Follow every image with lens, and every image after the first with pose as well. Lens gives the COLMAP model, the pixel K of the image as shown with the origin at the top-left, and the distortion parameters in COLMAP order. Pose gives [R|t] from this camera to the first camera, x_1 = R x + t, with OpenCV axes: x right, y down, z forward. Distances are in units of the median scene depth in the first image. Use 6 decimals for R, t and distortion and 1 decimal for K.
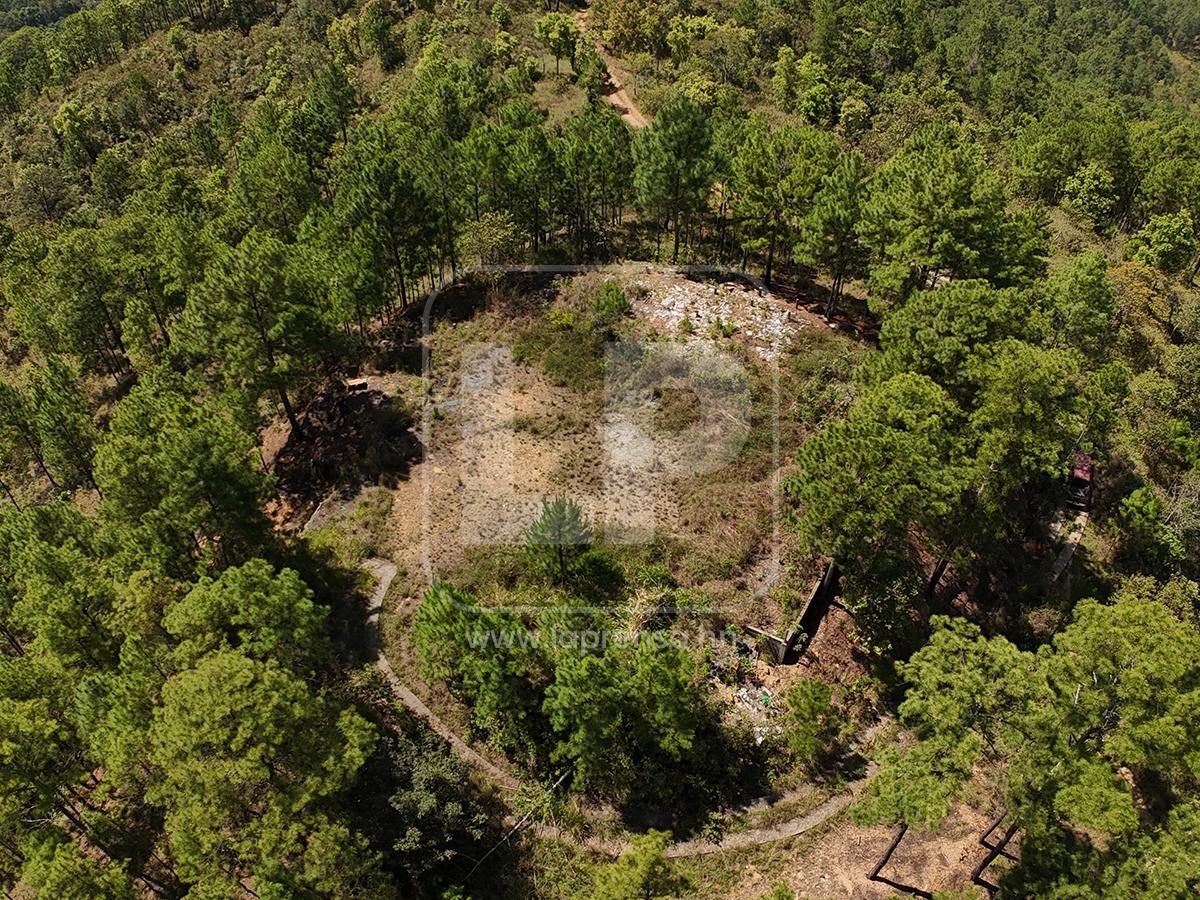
lens RADIAL K [[1026.0, 0, 600.0], [0, 1026.0, 450.0], [0, 0, 1]] dist [-0.171060, -0.014122]
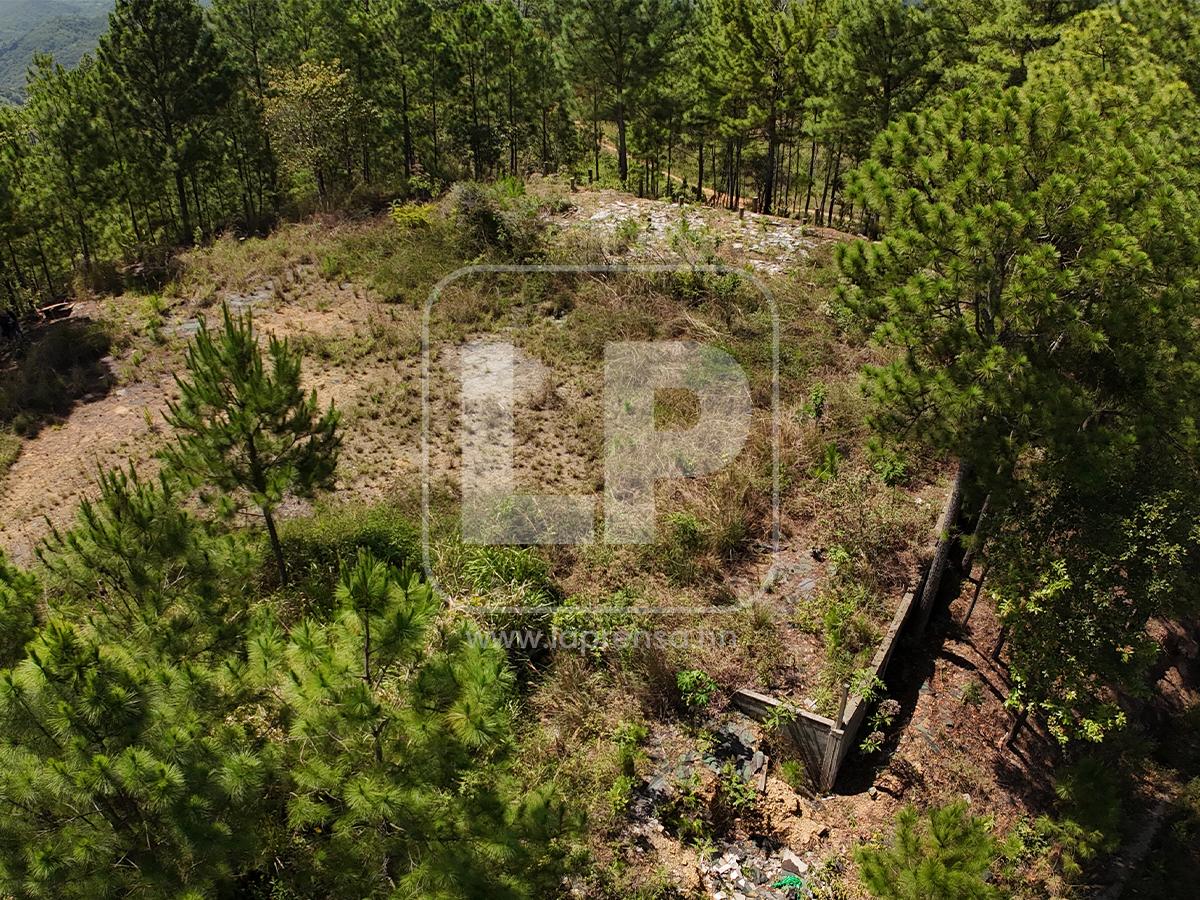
lens RADIAL K [[1026.0, 0, 600.0], [0, 1026.0, 450.0], [0, 0, 1]] dist [-0.171060, -0.014122]
pose [[0.999949, -0.002278, -0.009820, 0.095899], [0.000029, 0.974782, -0.223159, 0.168999], [0.010081, 0.223148, 0.974733, 0.601817]]
